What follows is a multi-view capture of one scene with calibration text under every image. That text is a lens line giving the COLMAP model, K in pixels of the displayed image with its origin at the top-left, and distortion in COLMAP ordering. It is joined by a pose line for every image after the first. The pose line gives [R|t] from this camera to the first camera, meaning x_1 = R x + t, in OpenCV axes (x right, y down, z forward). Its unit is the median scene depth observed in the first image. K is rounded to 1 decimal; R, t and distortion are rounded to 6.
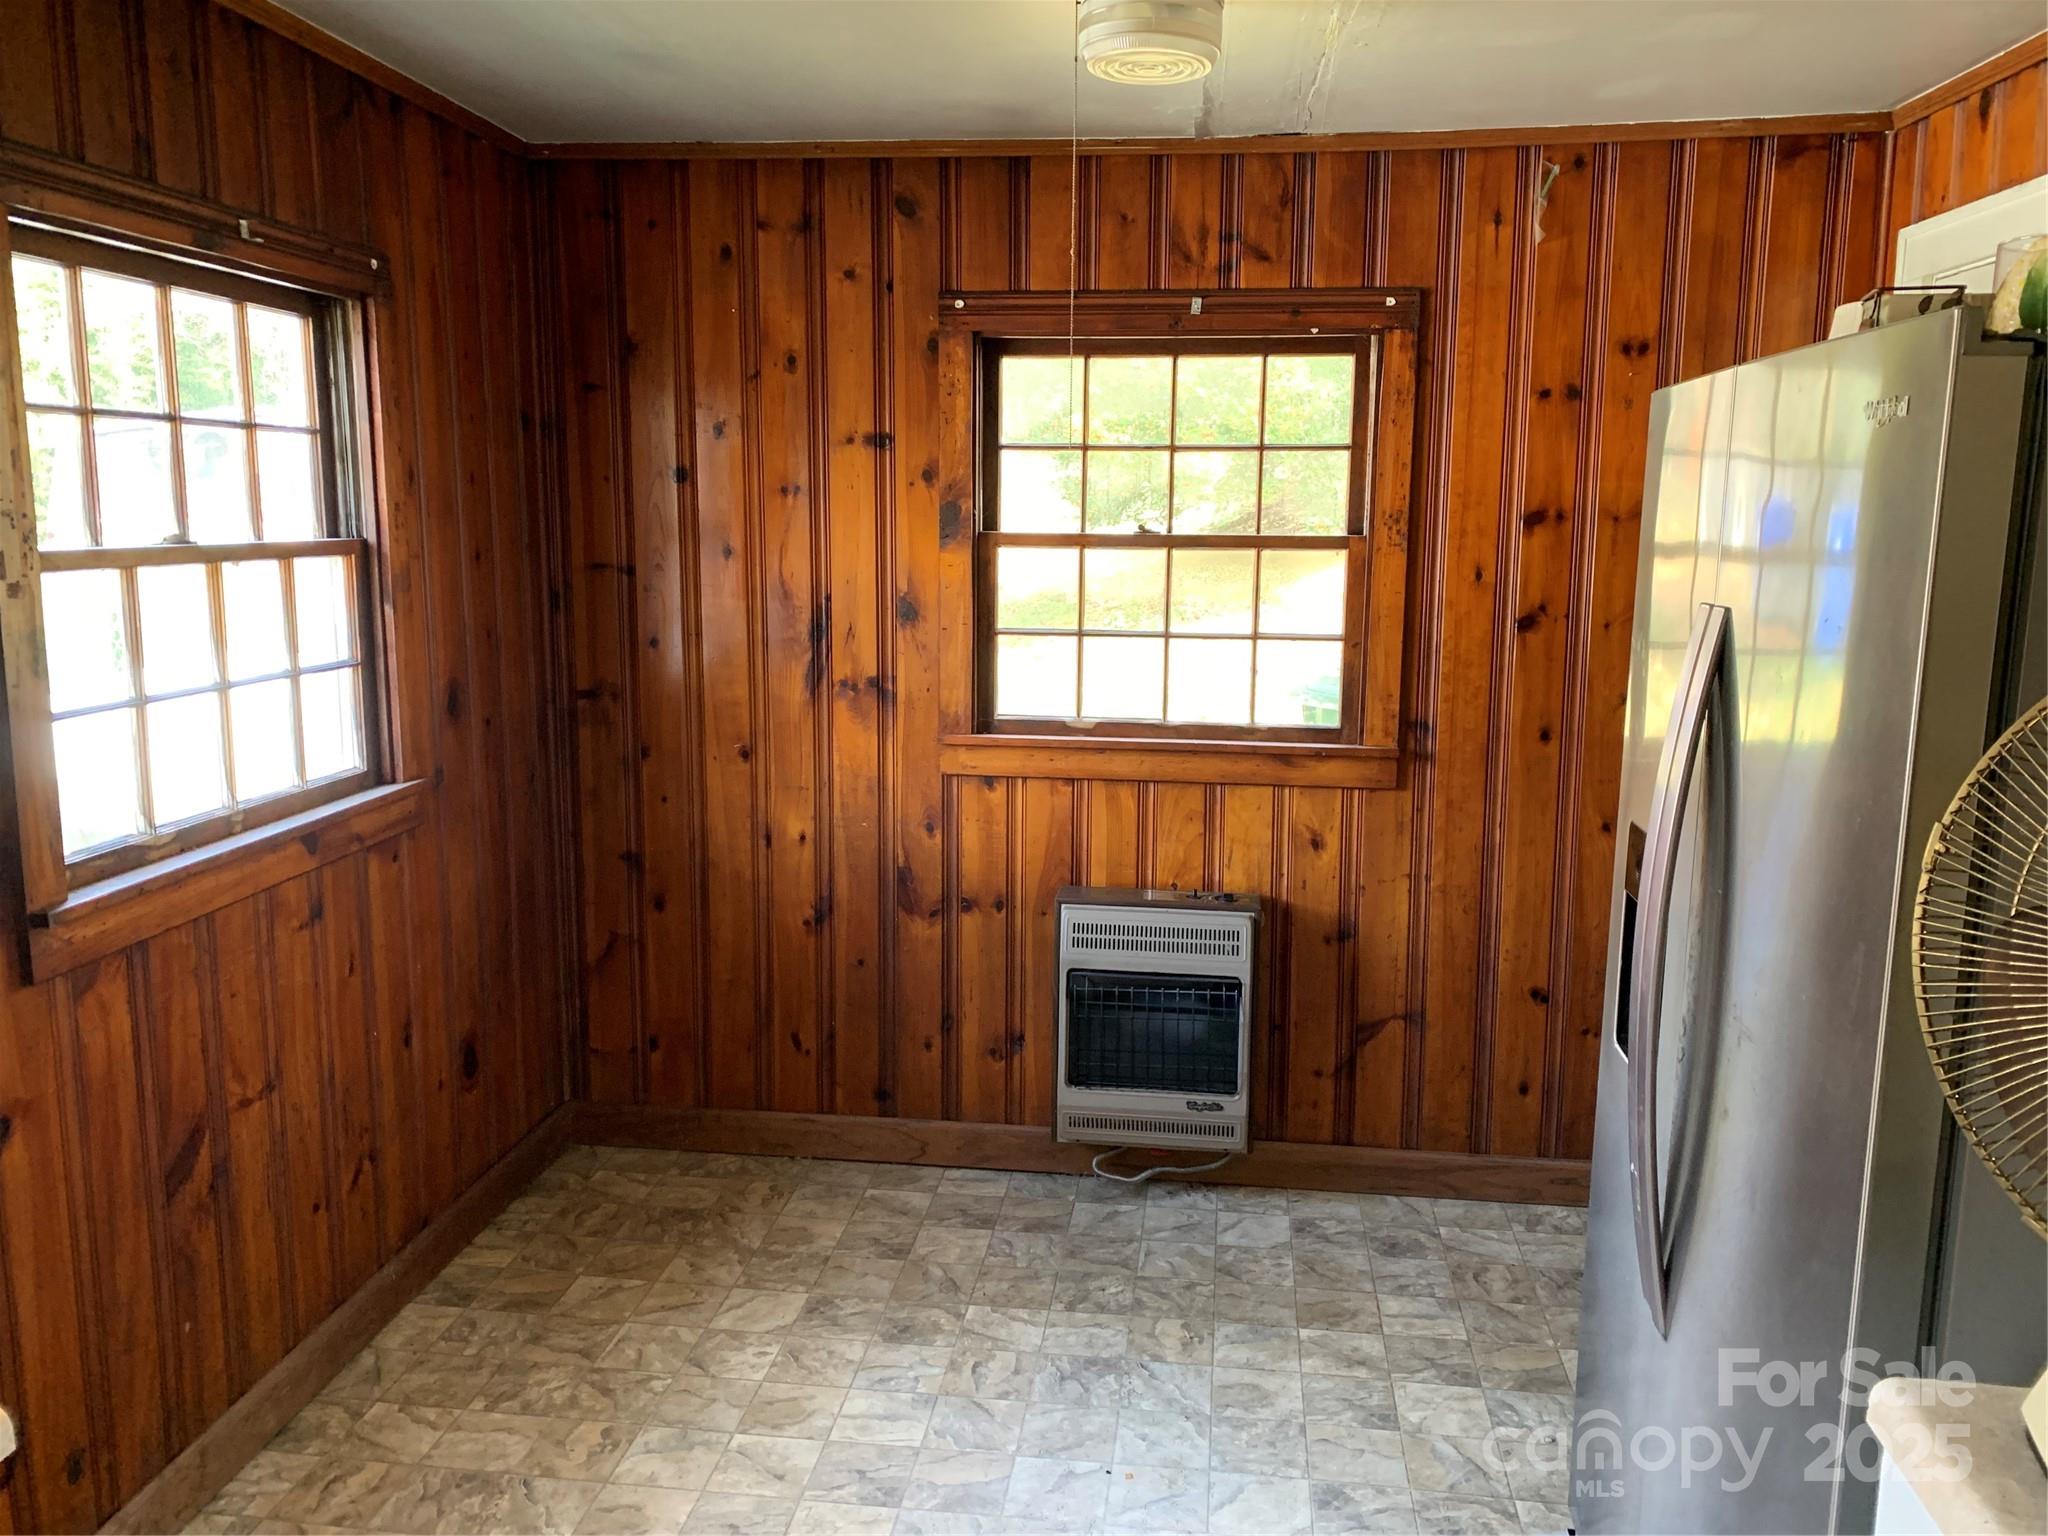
lens RADIAL K [[1587.8, 0, 1029.2], [0, 1587.8, 745.9], [0, 0, 1]] dist [0.067162, -0.061712]
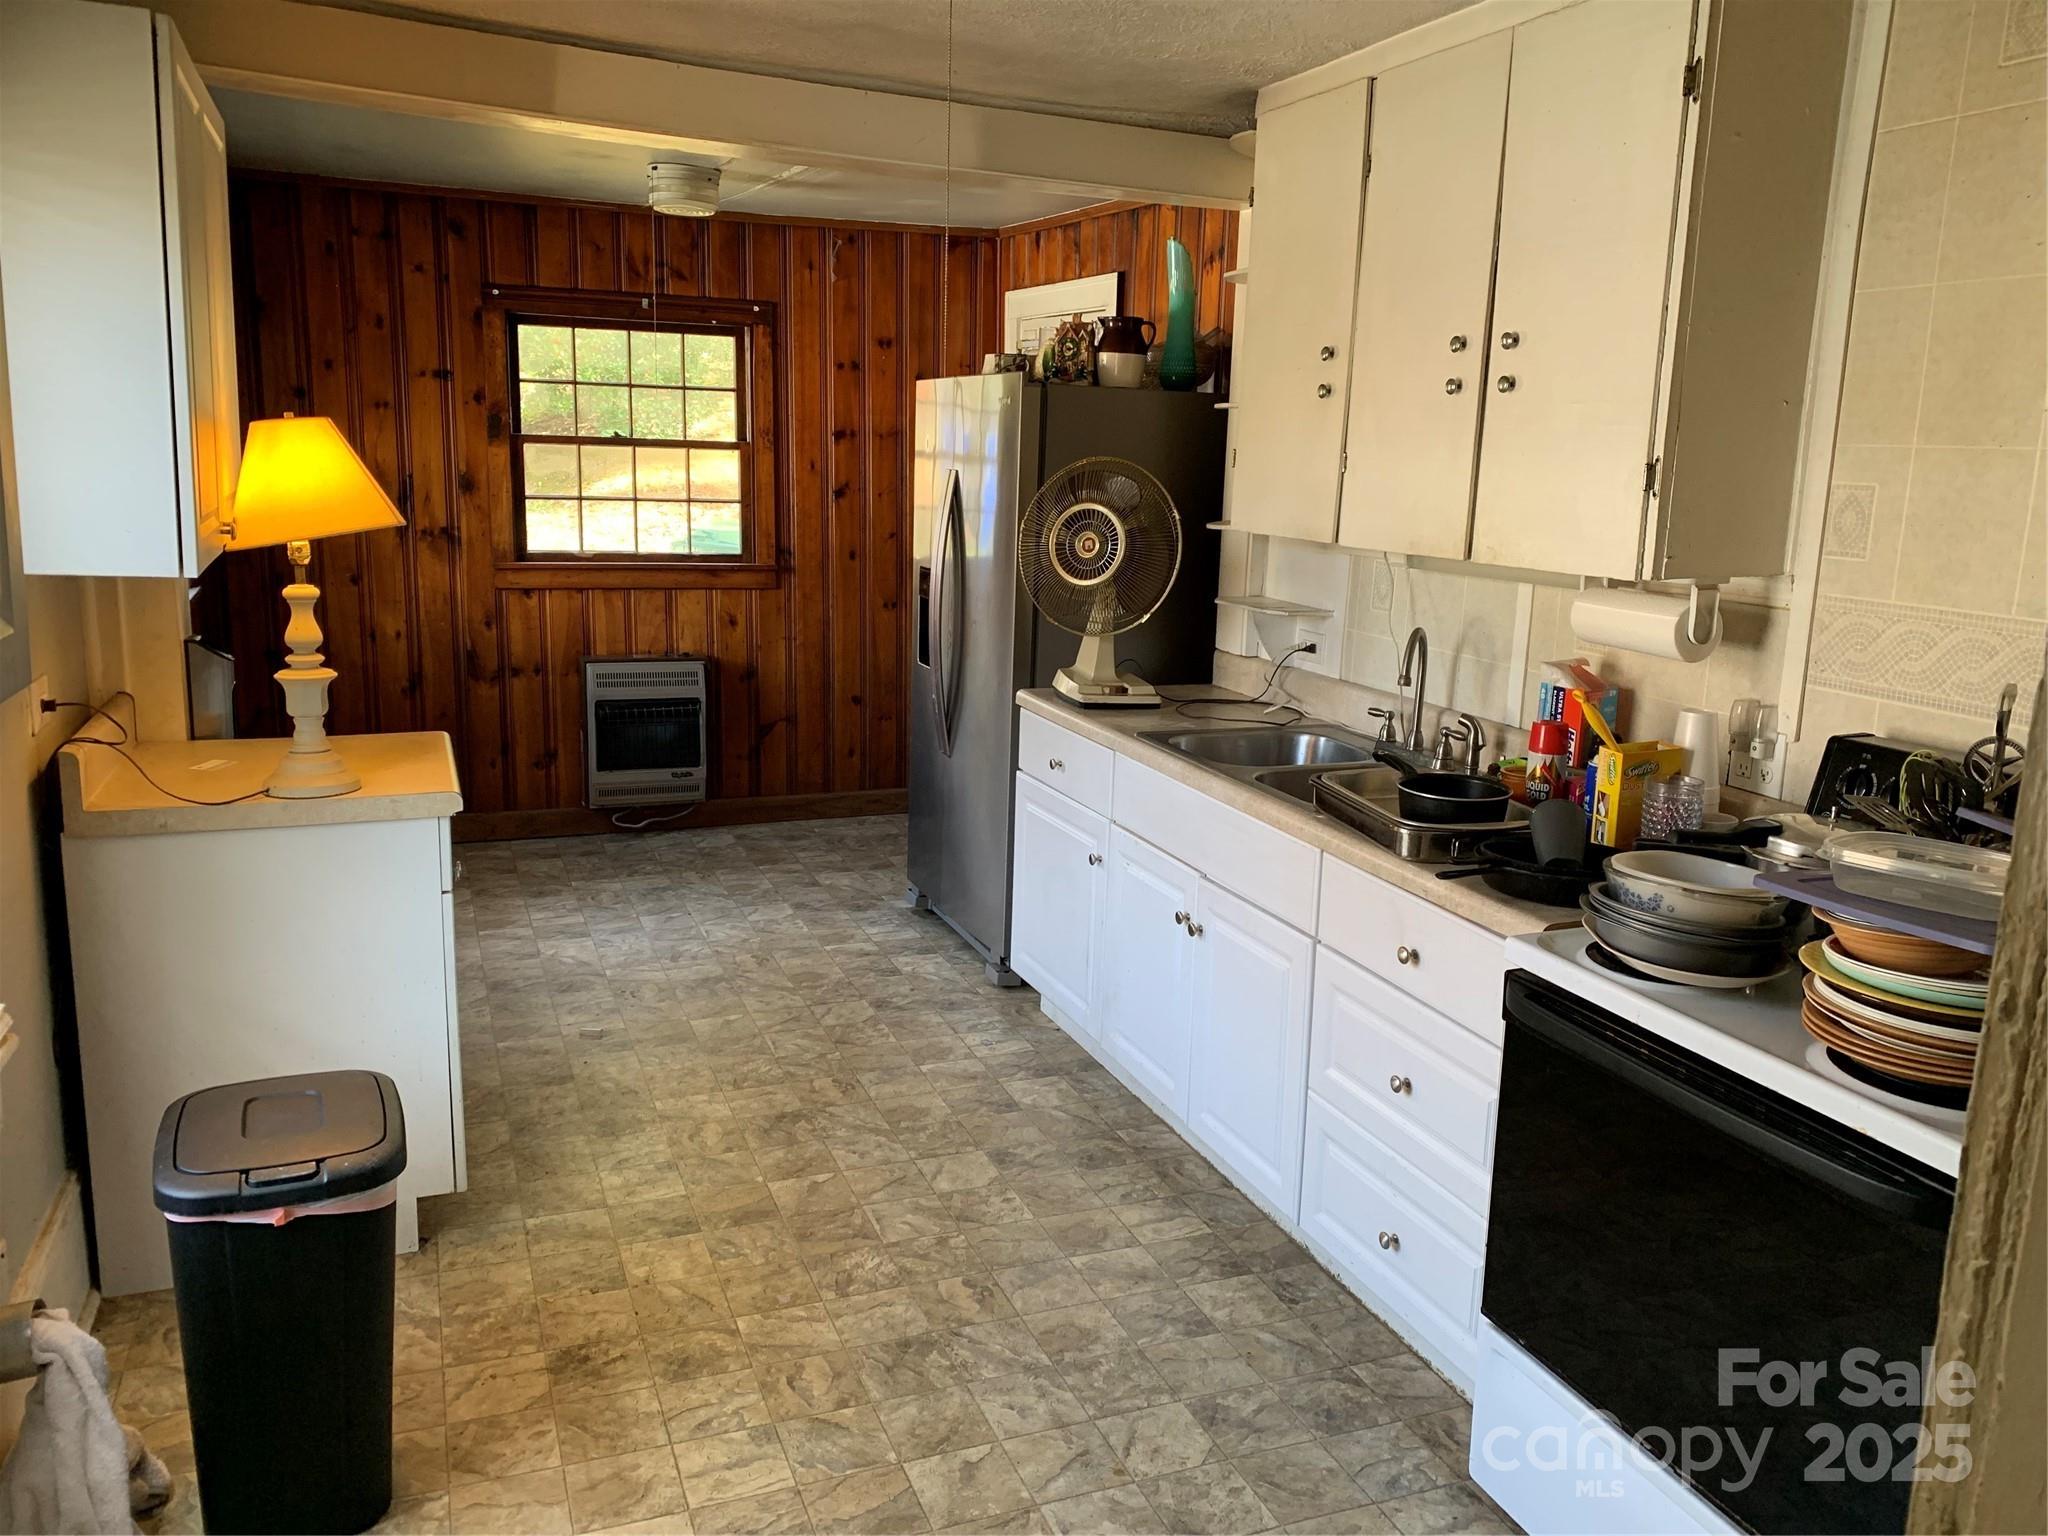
lens RADIAL K [[1587.8, 0, 1065.4], [0, 1587.8, 738.9], [0, 0, 1]] dist [0.067162, -0.061712]
pose [[0.869147, -0.075953, 0.488687, -0.364893], [0.052701, 0.996734, 0.061185, 0.102681], [-0.491738, -0.027424, 0.870311, -0.695762]]
